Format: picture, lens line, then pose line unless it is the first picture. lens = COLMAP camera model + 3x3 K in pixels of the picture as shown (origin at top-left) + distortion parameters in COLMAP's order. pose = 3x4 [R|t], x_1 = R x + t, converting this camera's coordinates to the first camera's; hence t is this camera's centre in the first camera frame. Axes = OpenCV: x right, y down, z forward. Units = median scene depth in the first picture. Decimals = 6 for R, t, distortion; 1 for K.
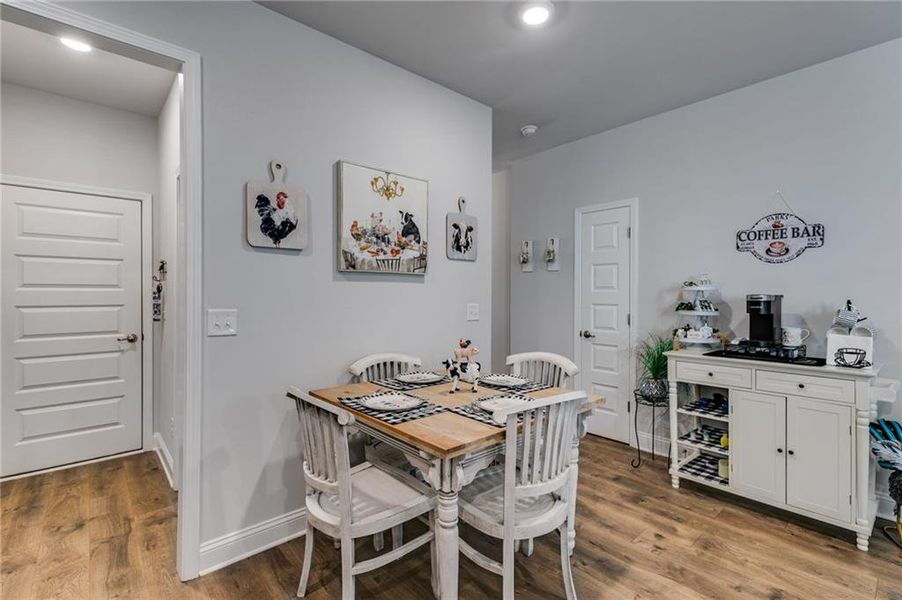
lens RADIAL K [[415.5, 0, 457.6], [0, 415.5, 292.7], [0, 0, 1]] dist [0.004112, 0.000756]
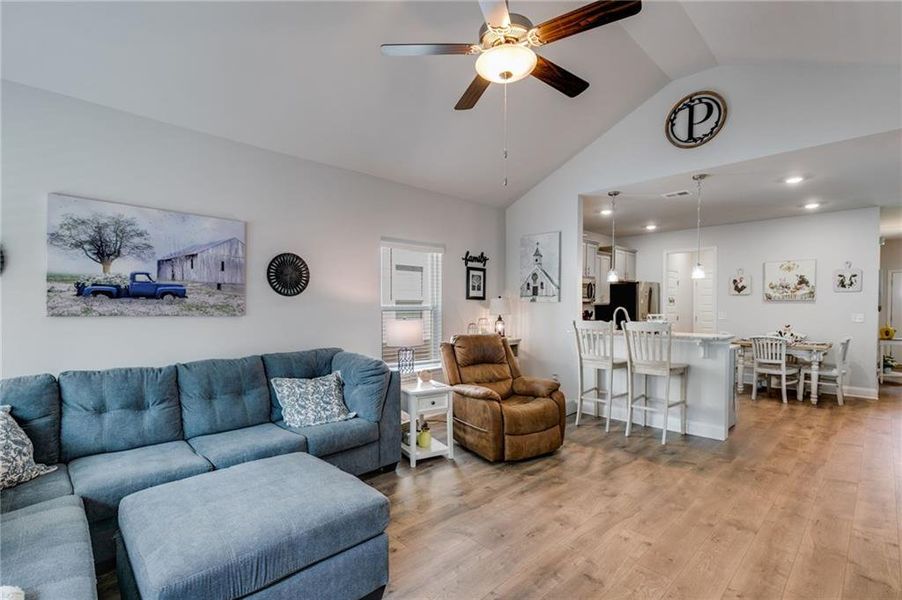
lens RADIAL K [[415.5, 0, 445.9], [0, 415.5, 304.1], [0, 0, 1]] dist [0.004112, 0.000756]
pose [[0.027186, -0.008126, -0.999597, 2.352854], [0.004001, 0.999960, -0.008020, -0.011377], [0.999622, -0.003781, 0.027217, -1.195981]]
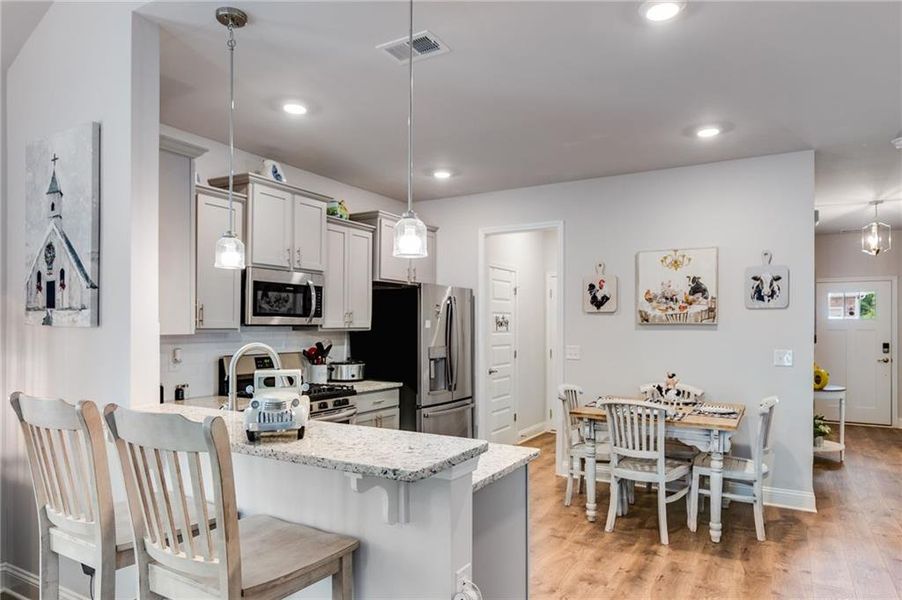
lens RADIAL K [[568.4, 0, 445.9], [0, 568.4, 306.5], [0, 0, 1]] dist [0.002608, 0.001782]
pose [[0.292131, -0.037649, -0.955637, 1.390861], [0.000986, 0.999236, -0.039065, -0.031813], [0.956378, 0.010470, 0.291945, -0.266032]]
